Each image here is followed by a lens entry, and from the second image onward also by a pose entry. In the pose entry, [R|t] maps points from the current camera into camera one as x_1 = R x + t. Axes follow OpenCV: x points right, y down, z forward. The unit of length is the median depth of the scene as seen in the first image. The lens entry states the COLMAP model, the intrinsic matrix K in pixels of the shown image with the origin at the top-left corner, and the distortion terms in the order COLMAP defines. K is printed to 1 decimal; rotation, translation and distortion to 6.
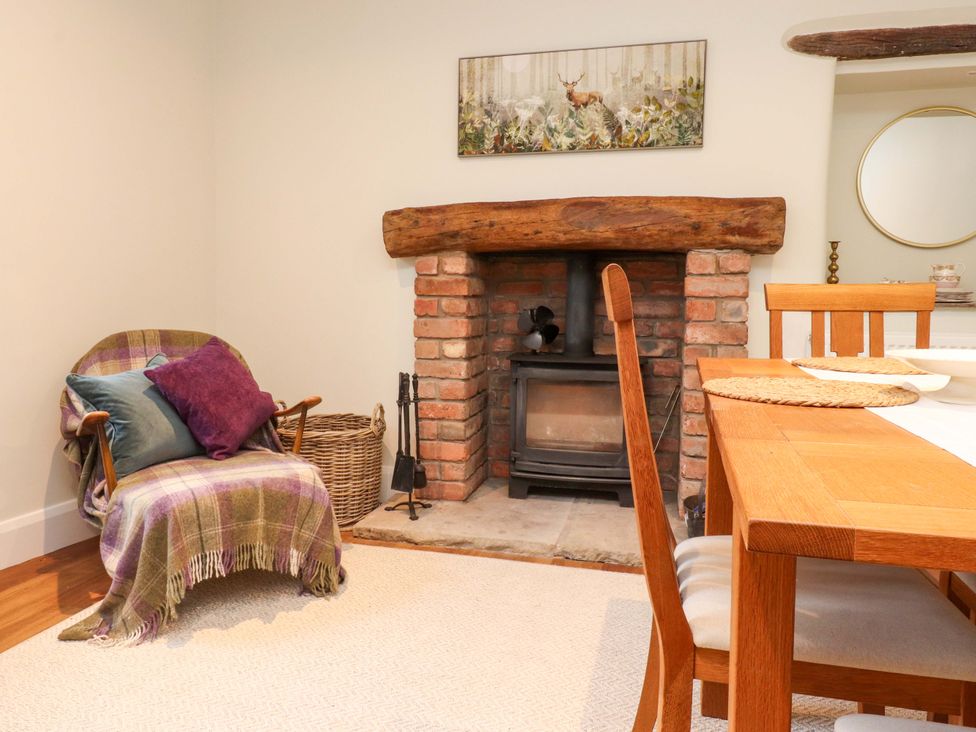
lens RADIAL K [[684.0, 0, 489.6], [0, 684.0, 347.8], [0, 0, 1]] dist [0.002979, -0.001960]
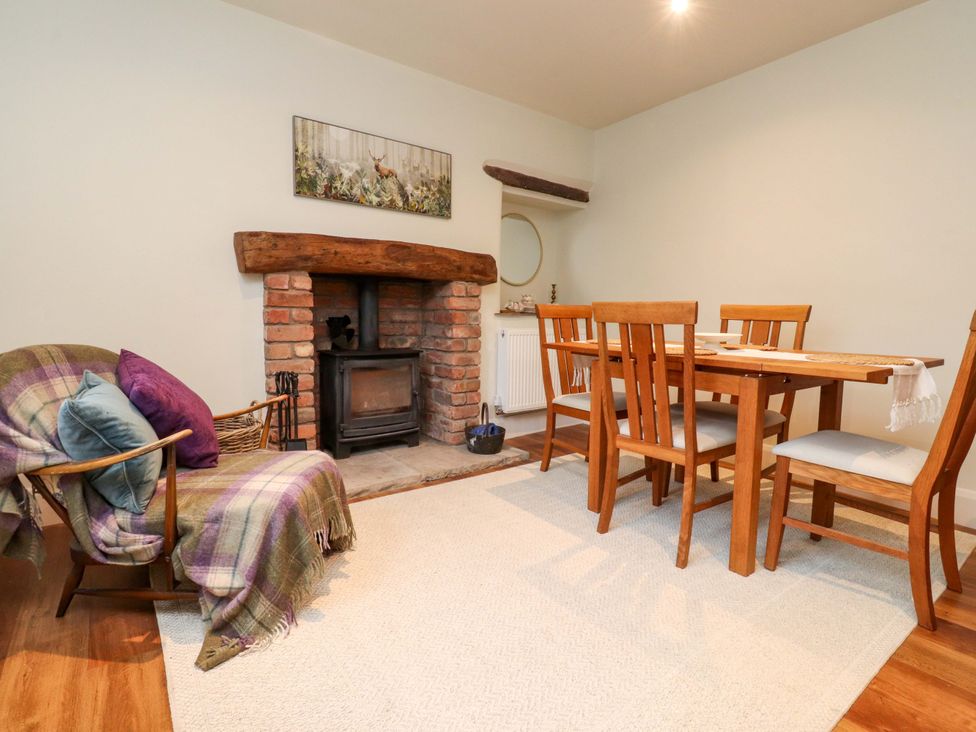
lens RADIAL K [[517.6, 0, 489.4], [0, 517.6, 347.3], [0, 0, 1]] dist [0.006650, -0.014547]
pose [[0.609972, -0.051245, 0.790764, -0.614126], [0.043563, 0.998566, 0.031108, -0.017904], [-0.791225, 0.015473, 0.611330, 0.159193]]
